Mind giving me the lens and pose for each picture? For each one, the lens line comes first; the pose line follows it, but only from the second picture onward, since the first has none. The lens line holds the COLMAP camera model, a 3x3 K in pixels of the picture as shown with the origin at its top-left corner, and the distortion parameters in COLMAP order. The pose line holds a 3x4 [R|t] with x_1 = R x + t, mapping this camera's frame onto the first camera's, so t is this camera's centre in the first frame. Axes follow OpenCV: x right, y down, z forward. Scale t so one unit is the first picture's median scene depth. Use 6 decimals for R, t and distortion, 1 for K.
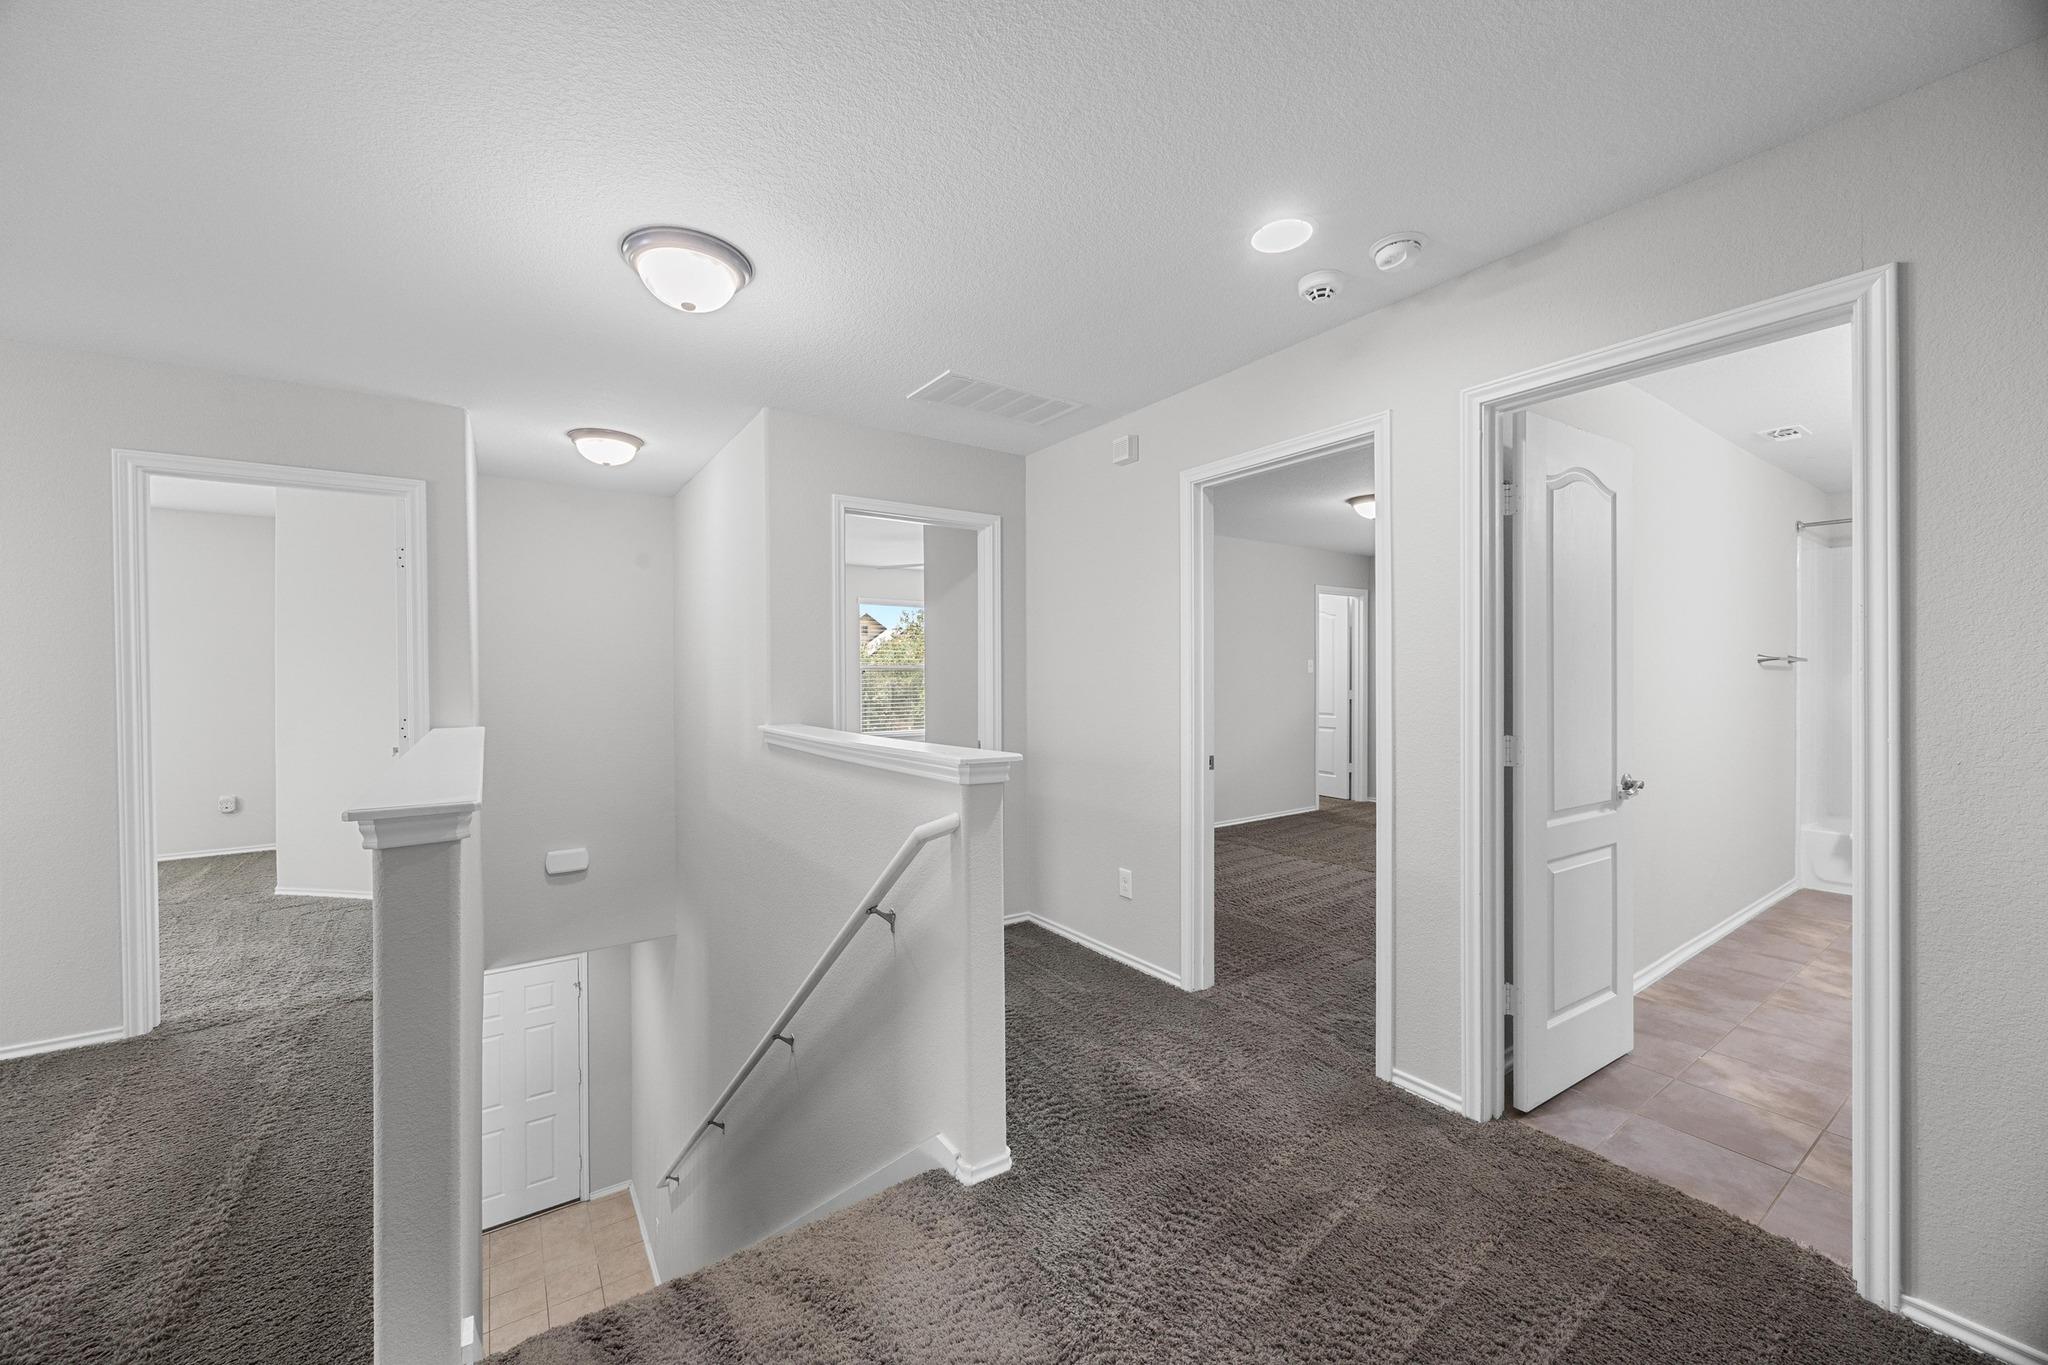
lens RADIAL K [[777.3, 0, 1018.6], [0, 777.3, 688.6], [0, 0, 1]] dist [-0.001852, 0.000490]
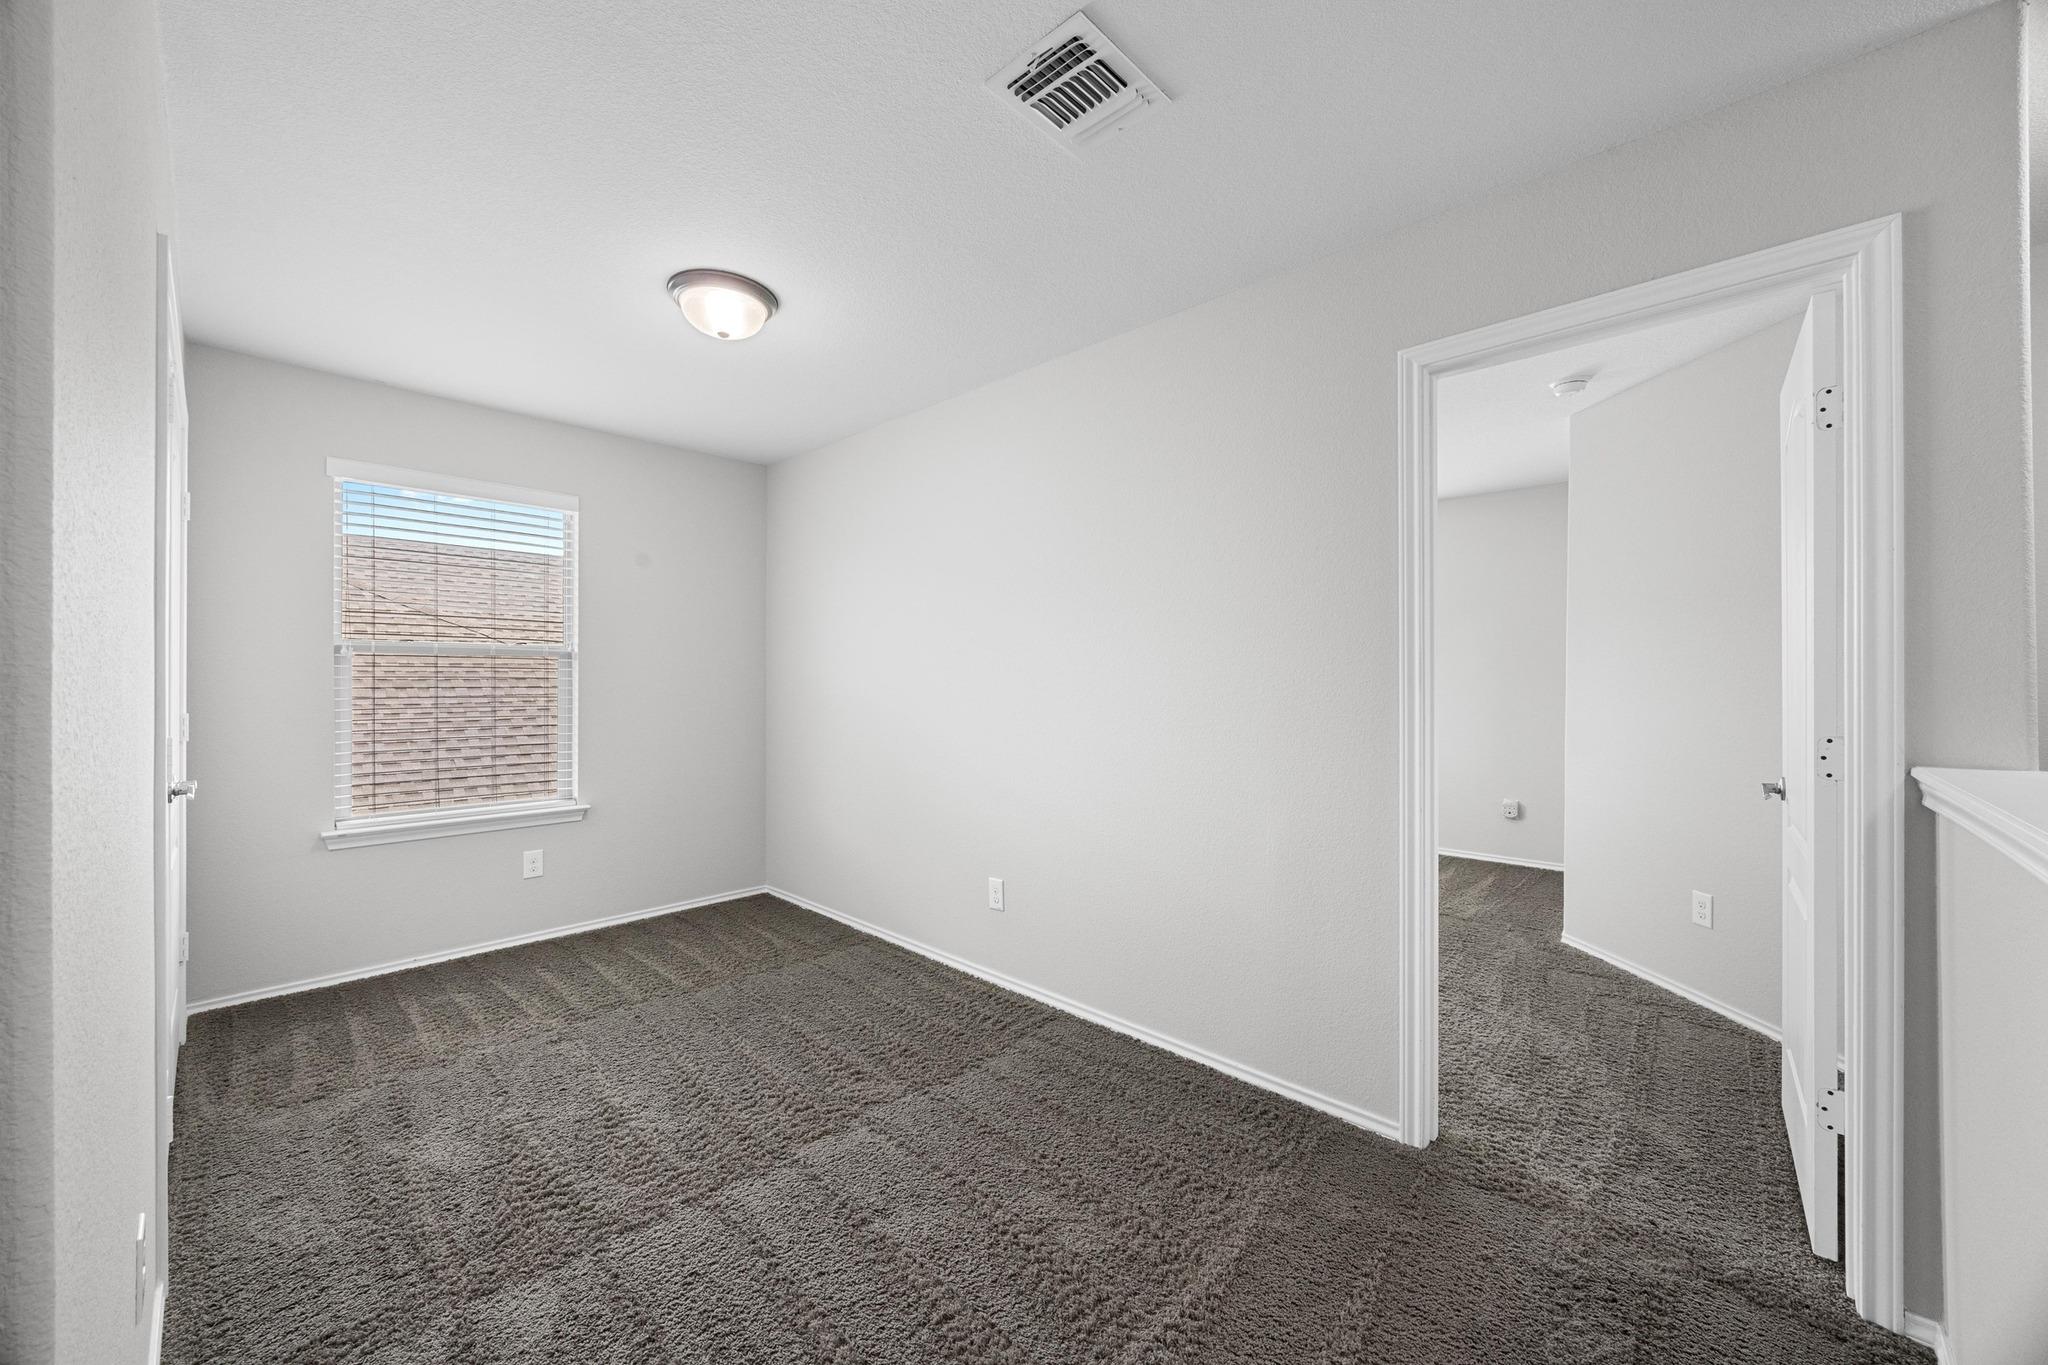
lens RADIAL K [[777.3, 0, 1013.7], [0, 777.3, 680.8], [0, 0, 1]] dist [-0.001852, 0.000490]
pose [[0.211150, 0.007345, -0.977426, -0.412374], [-0.008814, 0.999945, 0.005611, 0.004567], [0.977414, 0.007430, 0.211203, 0.387896]]
